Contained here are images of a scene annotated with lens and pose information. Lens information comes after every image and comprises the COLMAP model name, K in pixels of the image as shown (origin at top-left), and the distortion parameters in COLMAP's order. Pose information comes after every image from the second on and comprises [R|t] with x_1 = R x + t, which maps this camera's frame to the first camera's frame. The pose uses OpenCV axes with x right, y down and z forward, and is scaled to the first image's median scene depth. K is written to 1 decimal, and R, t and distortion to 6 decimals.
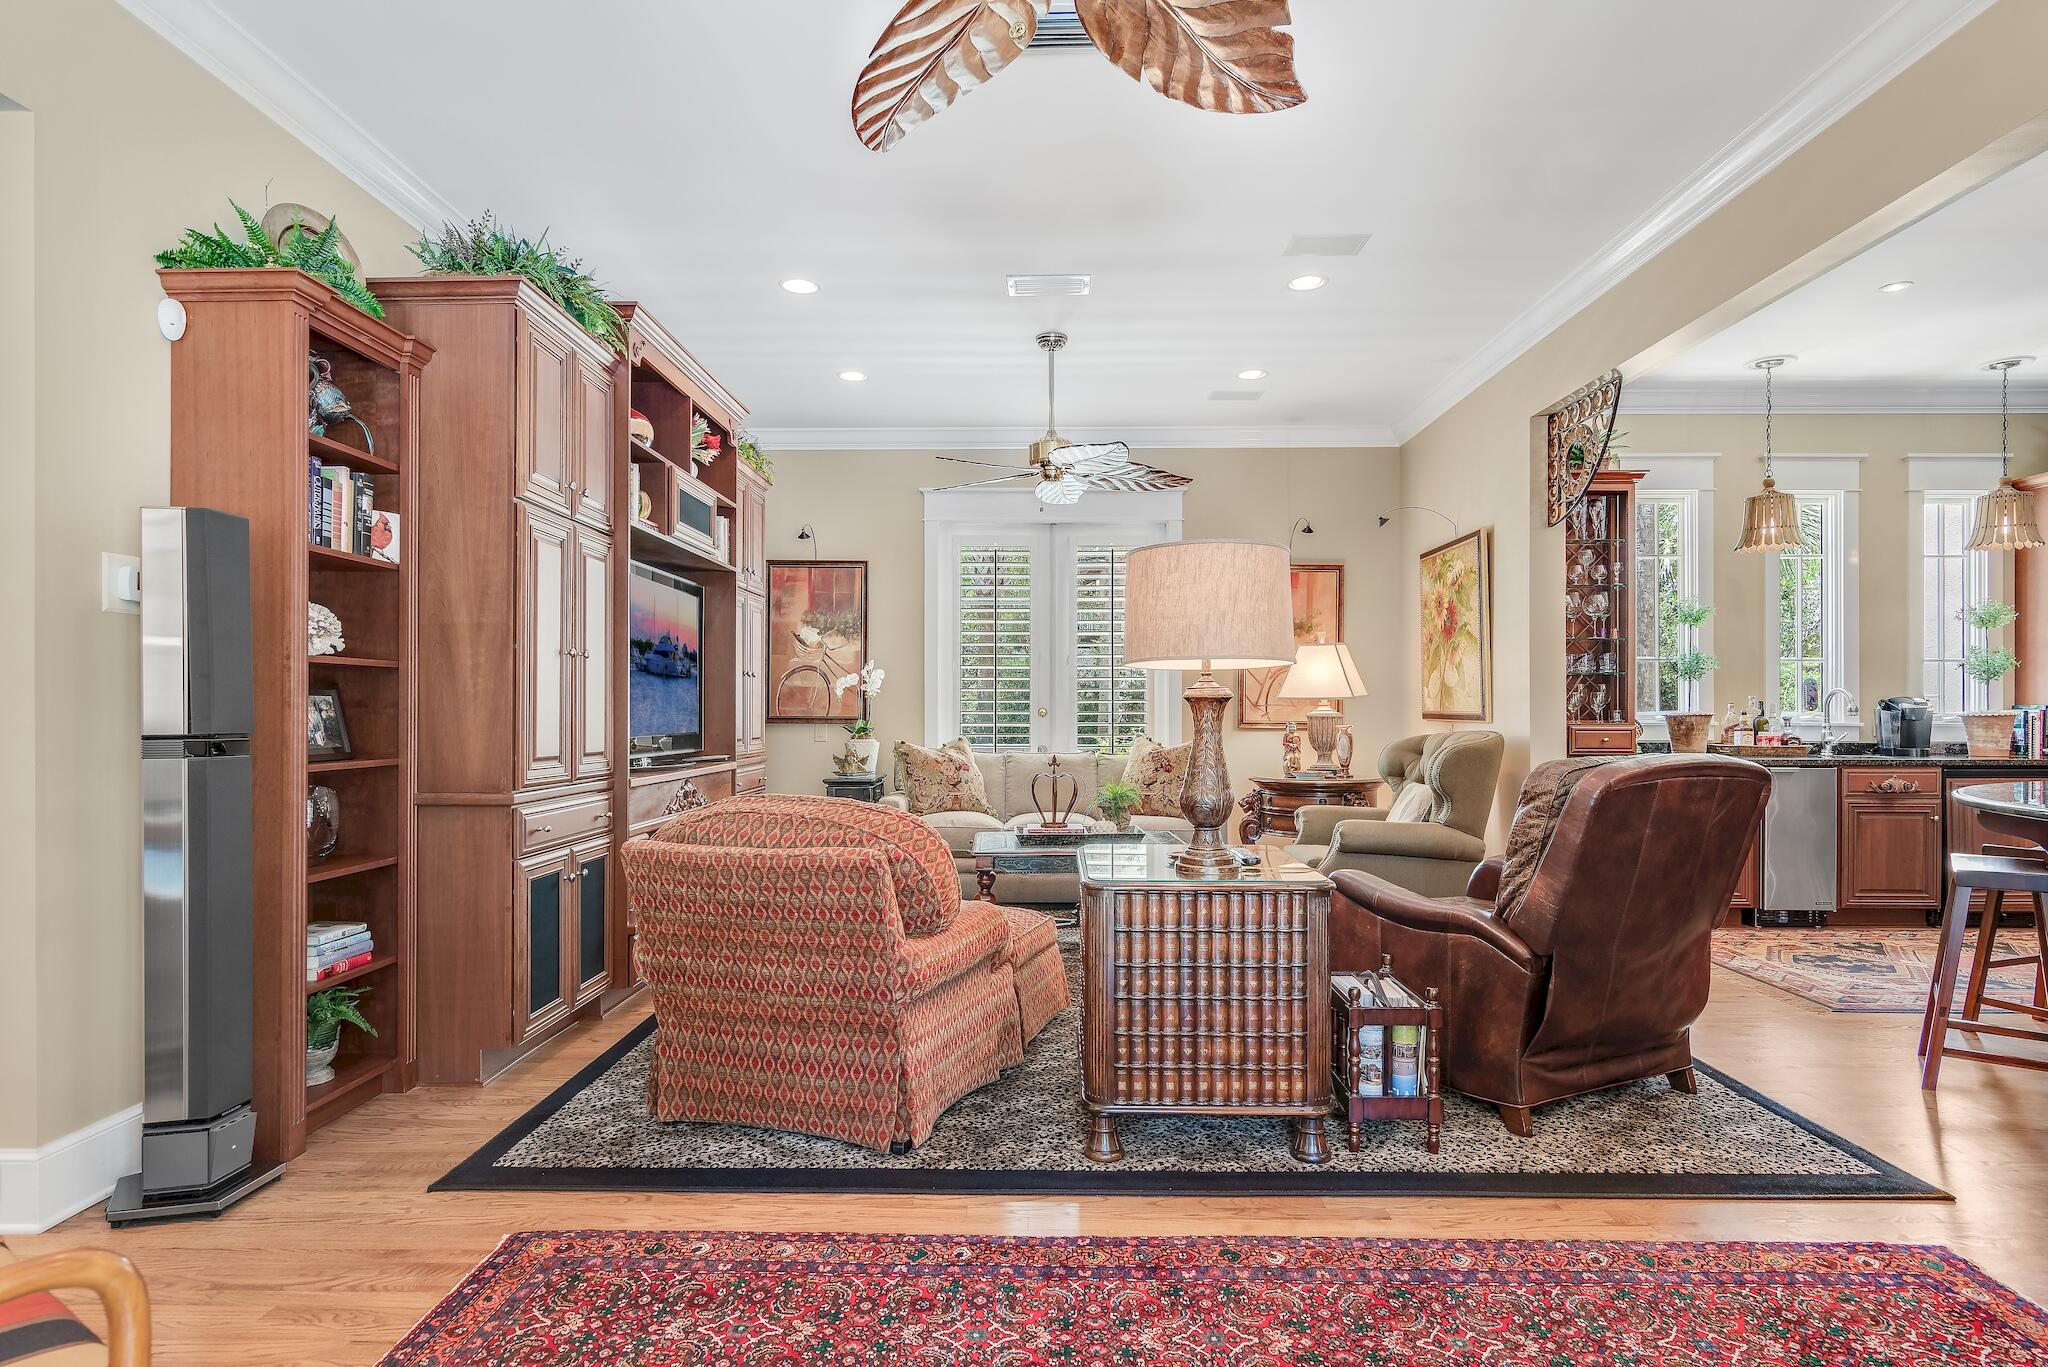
lens RADIAL K [[1105.7, 0, 1035.8], [0, 1105.7, 714.5], [0, 0, 1]] dist [0.001637, 0.000489]
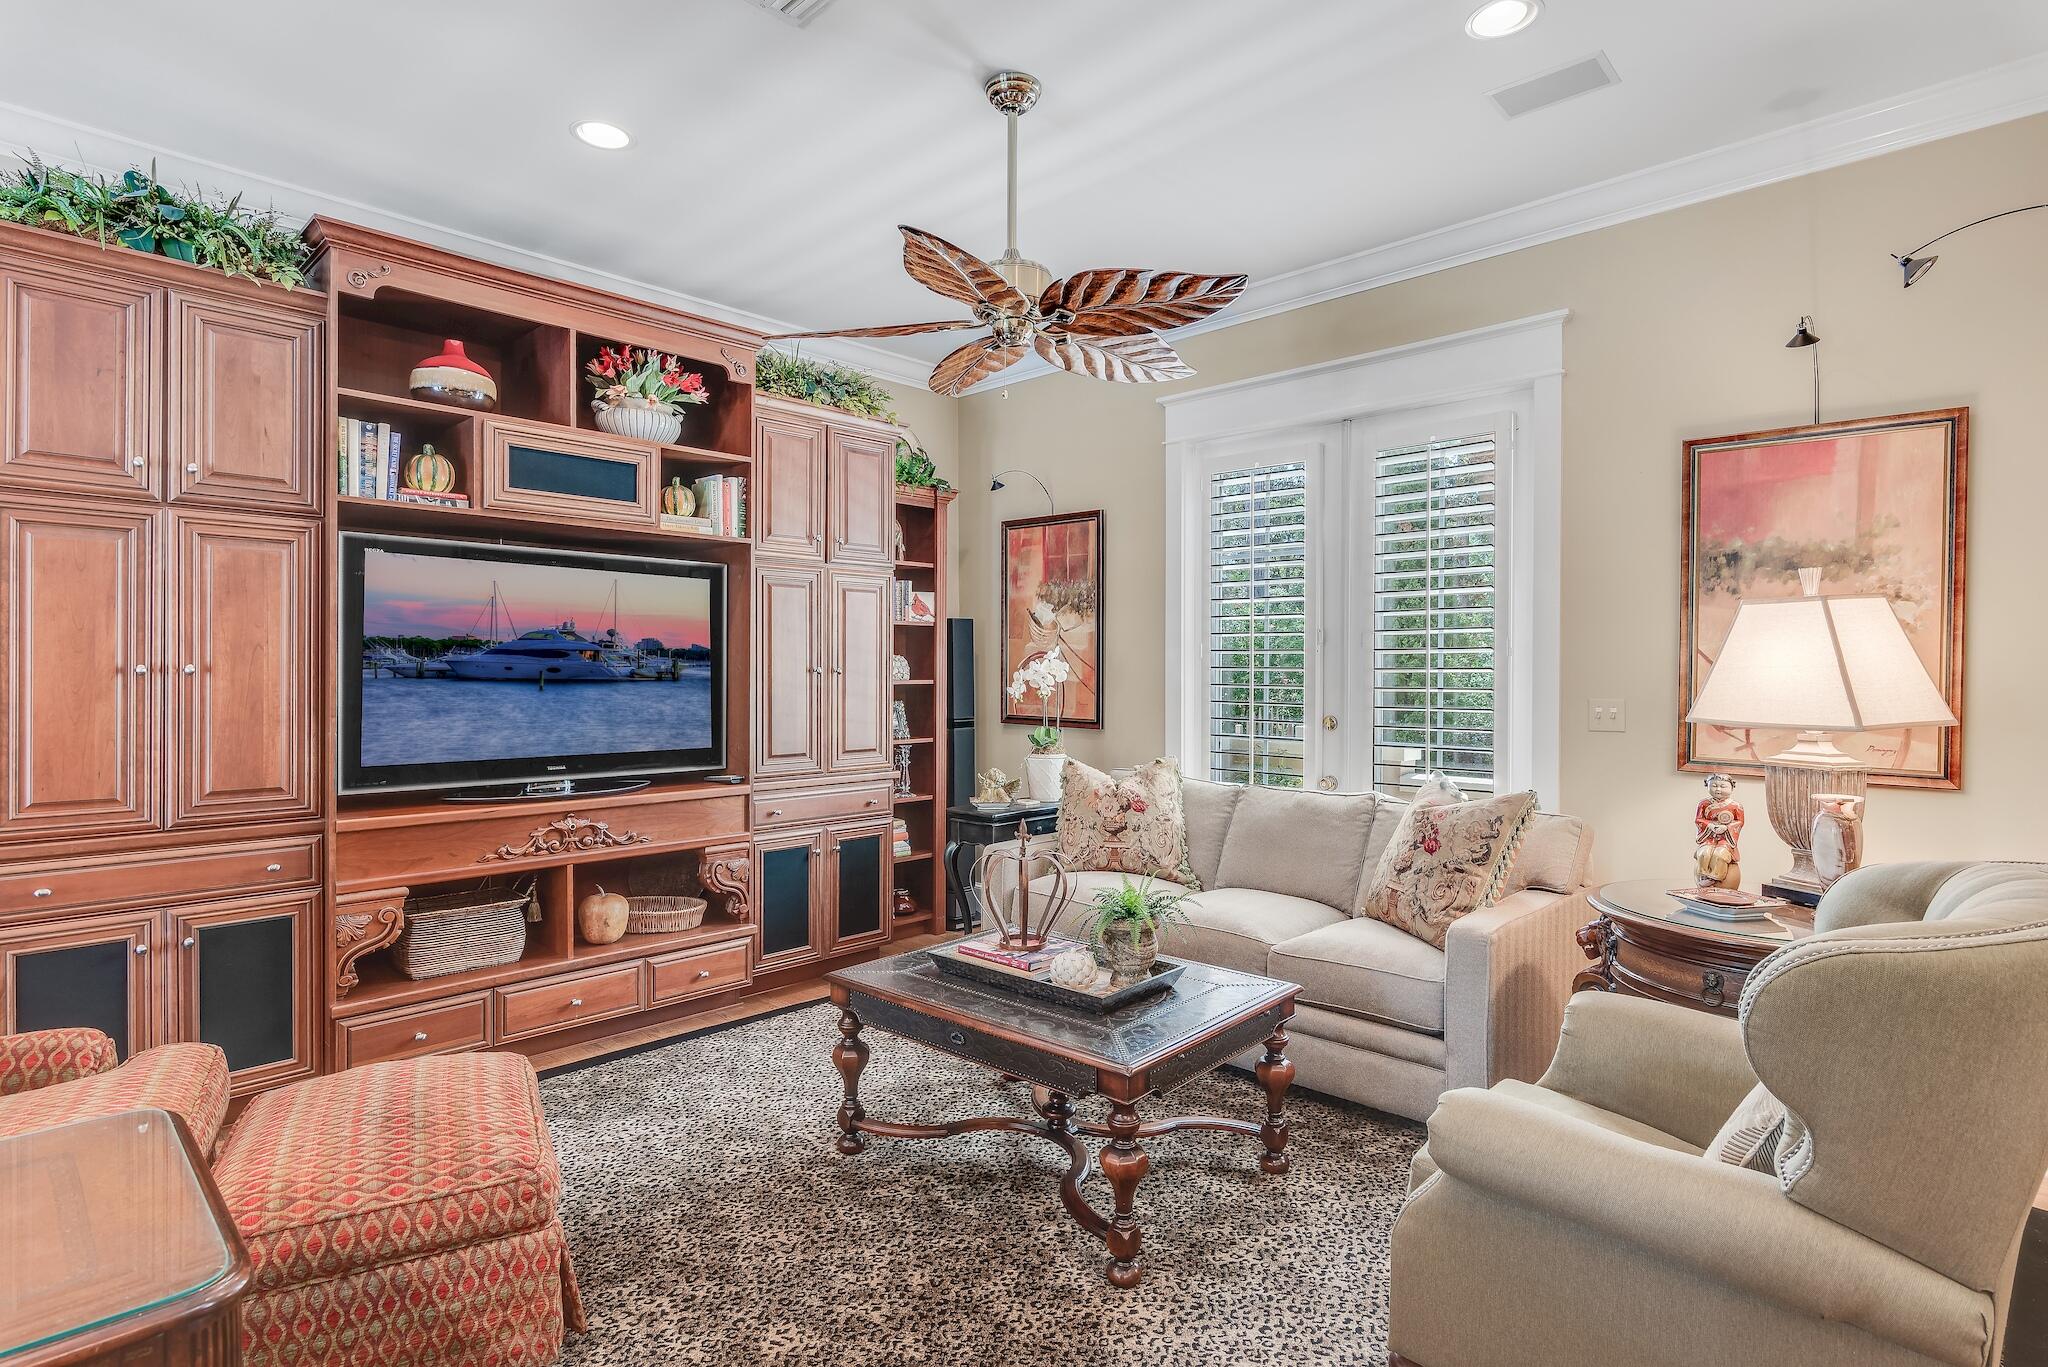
lens RADIAL K [[1039.8, 0, 1023.4], [0, 1039.8, 681.8], [0, 0, 1]] dist [0.003610, -0.001906]
pose [[0.726338, 0.011955, -0.687234, 0.378636], [-0.006691, 0.999924, 0.010323, -0.040017], [0.687306, -0.002900, 0.726363, 0.597676]]
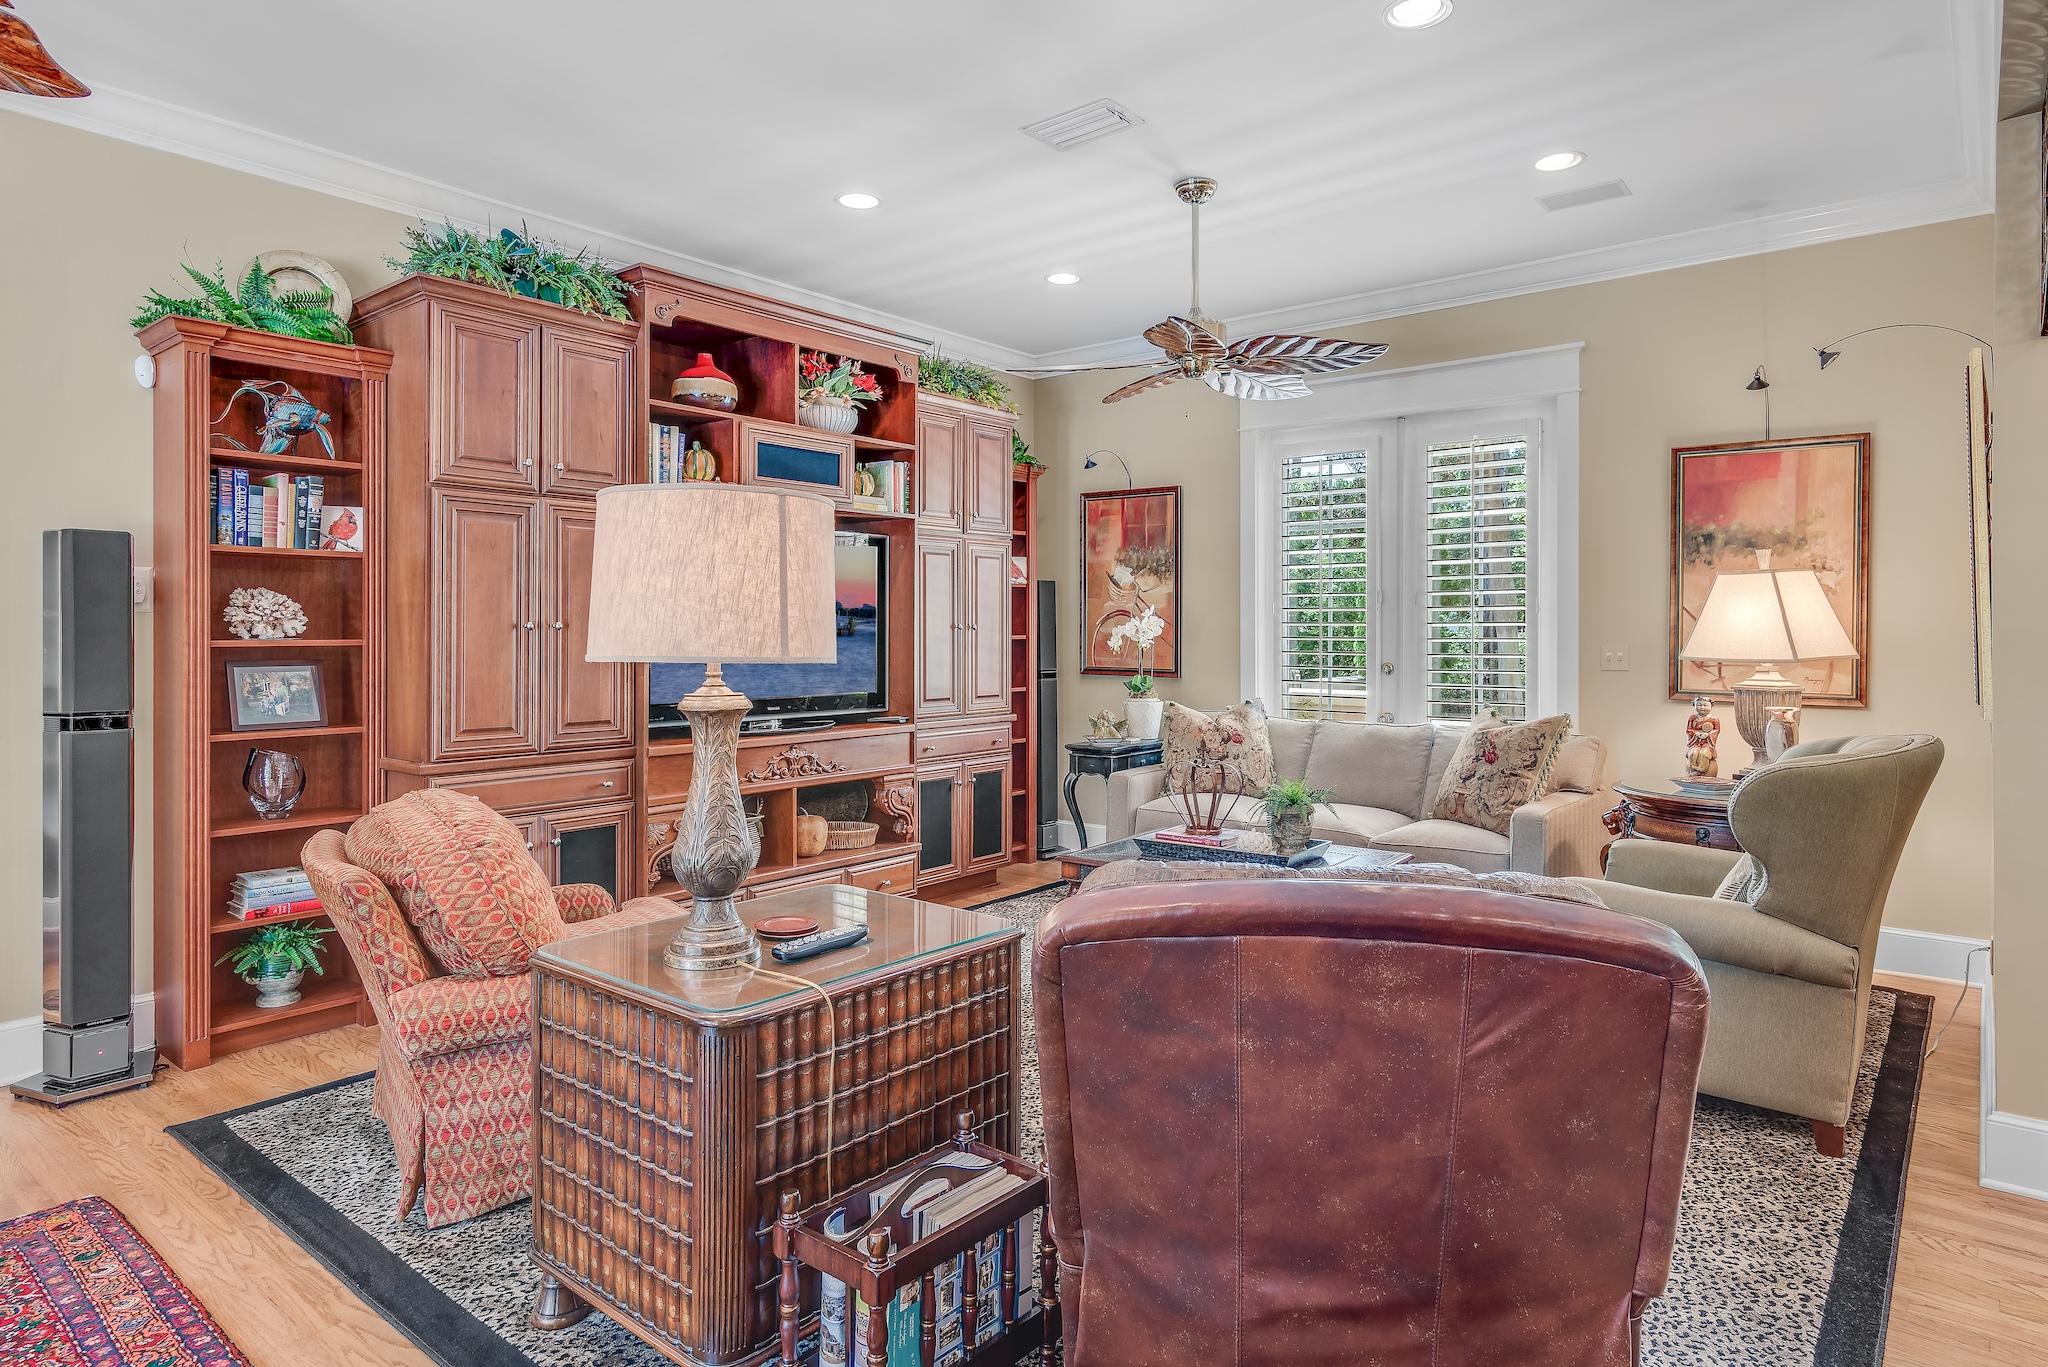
lens RADIAL K [[1171.8, 0, 1032.5], [0, 1171.8, 640.7], [0, 0, 1]] dist [0.008520, 0.002839]
pose [[0.785656, 0.006302, -0.618631, 0.412514], [-0.002436, 0.999972, 0.007093, -0.034461], [0.618658, -0.004066, 0.785650, 0.292711]]
